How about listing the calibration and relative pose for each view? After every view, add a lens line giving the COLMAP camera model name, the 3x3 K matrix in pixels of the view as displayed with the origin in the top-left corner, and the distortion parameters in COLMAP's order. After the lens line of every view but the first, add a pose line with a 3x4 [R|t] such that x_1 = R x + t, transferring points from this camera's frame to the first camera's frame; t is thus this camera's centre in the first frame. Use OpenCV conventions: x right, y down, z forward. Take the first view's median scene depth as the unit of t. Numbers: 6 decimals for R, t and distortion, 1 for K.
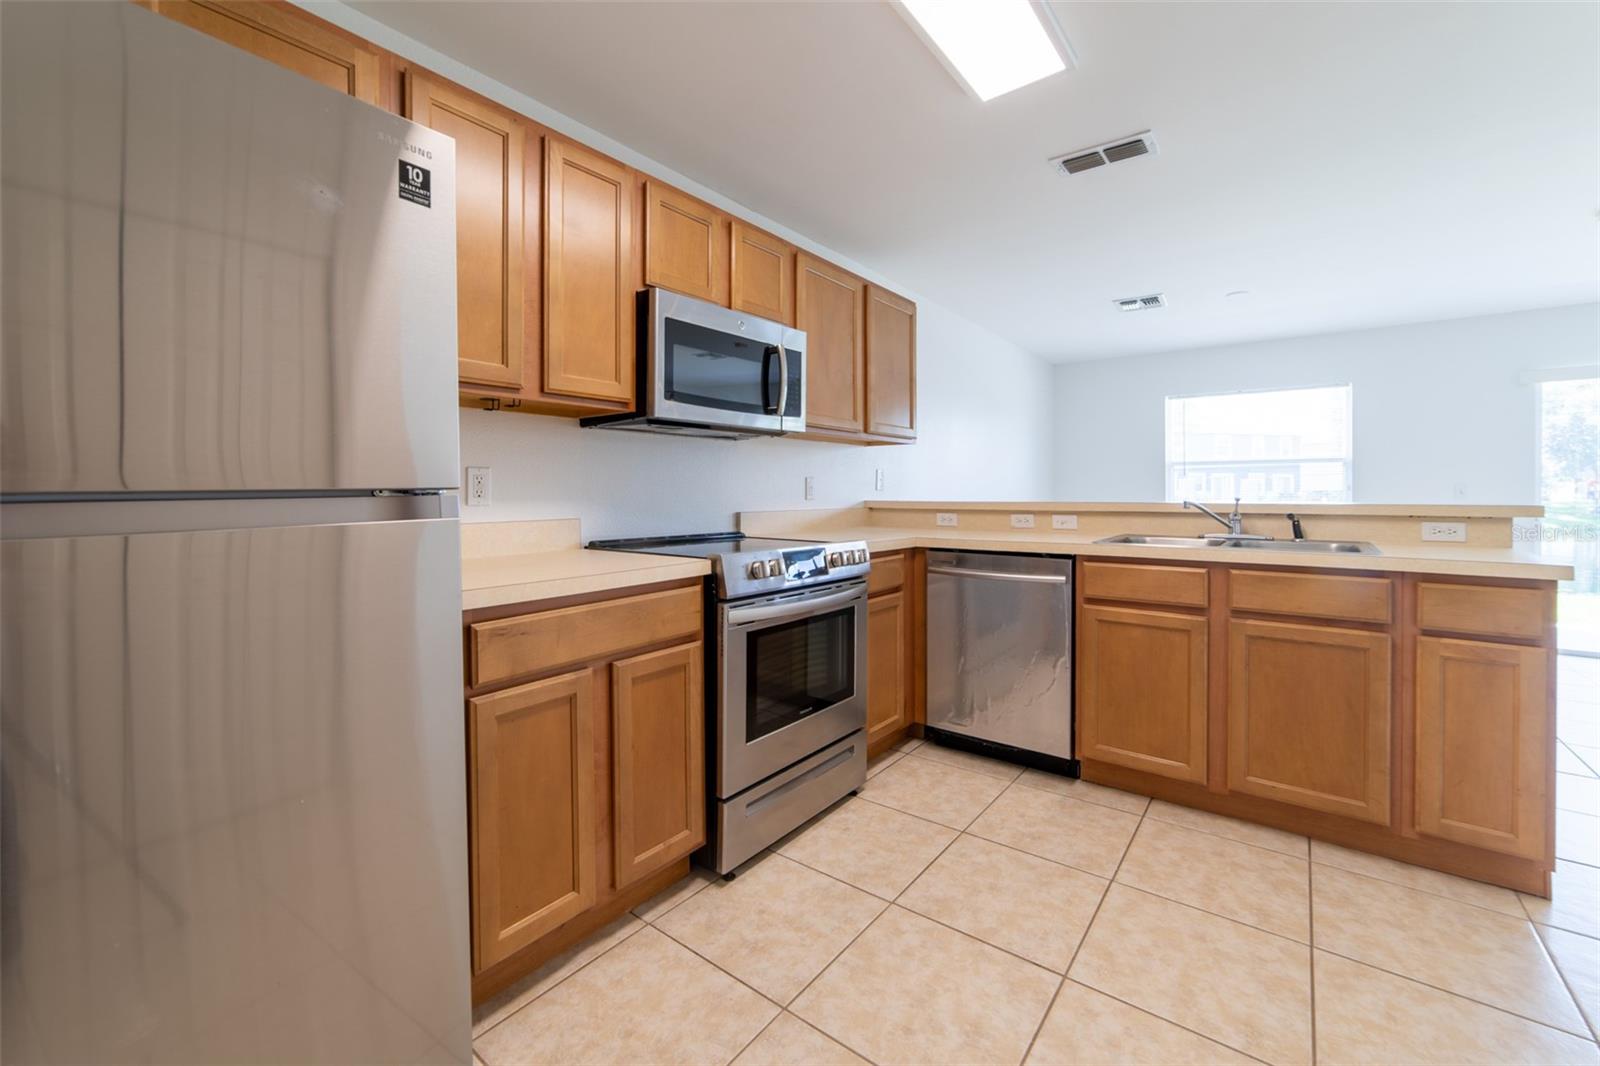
lens RADIAL K [[634.7, 0, 803.0], [0, 634.7, 500.2], [0, 0, 1]] dist [-0.001428, -0.000052]
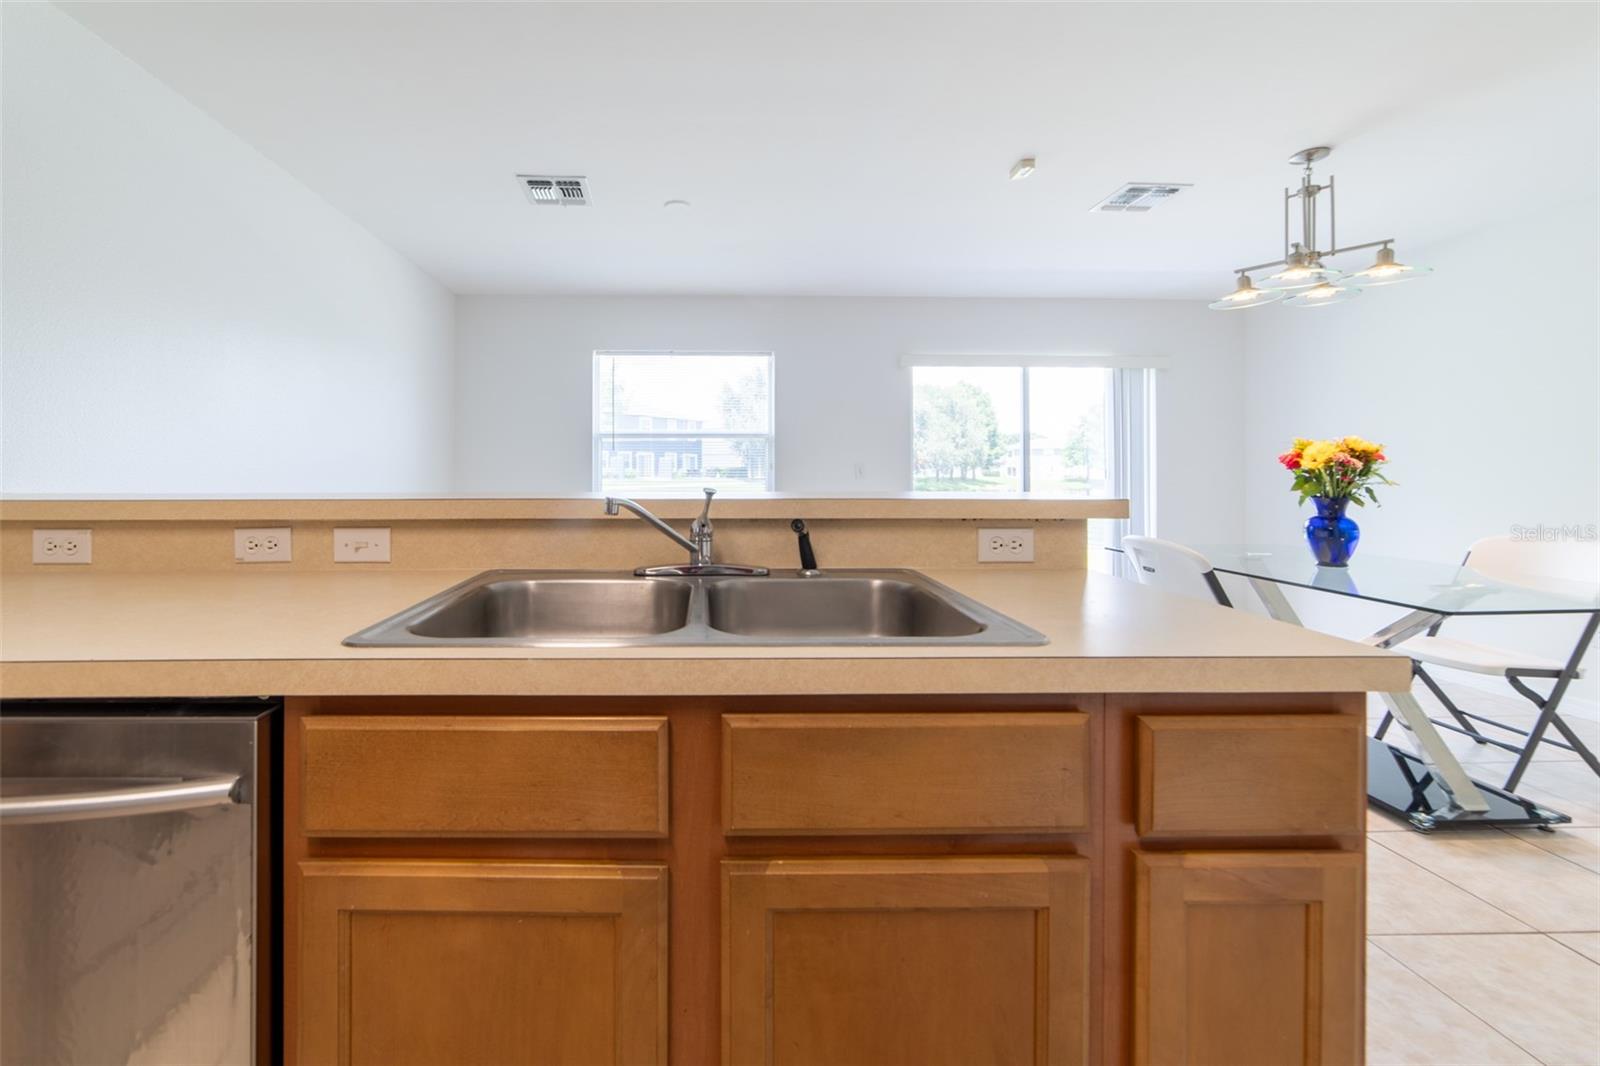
lens RADIAL K [[683.1, 0, 781.0], [0, 683.1, 442.4], [0, 0, 1]] dist [-0.002247, 0.000374]
pose [[0.711861, 0.027382, 0.701787, 0.373674], [0.008935, 0.998806, -0.048034, -0.013192], [-0.702264, 0.040464, 0.710766, 0.612084]]
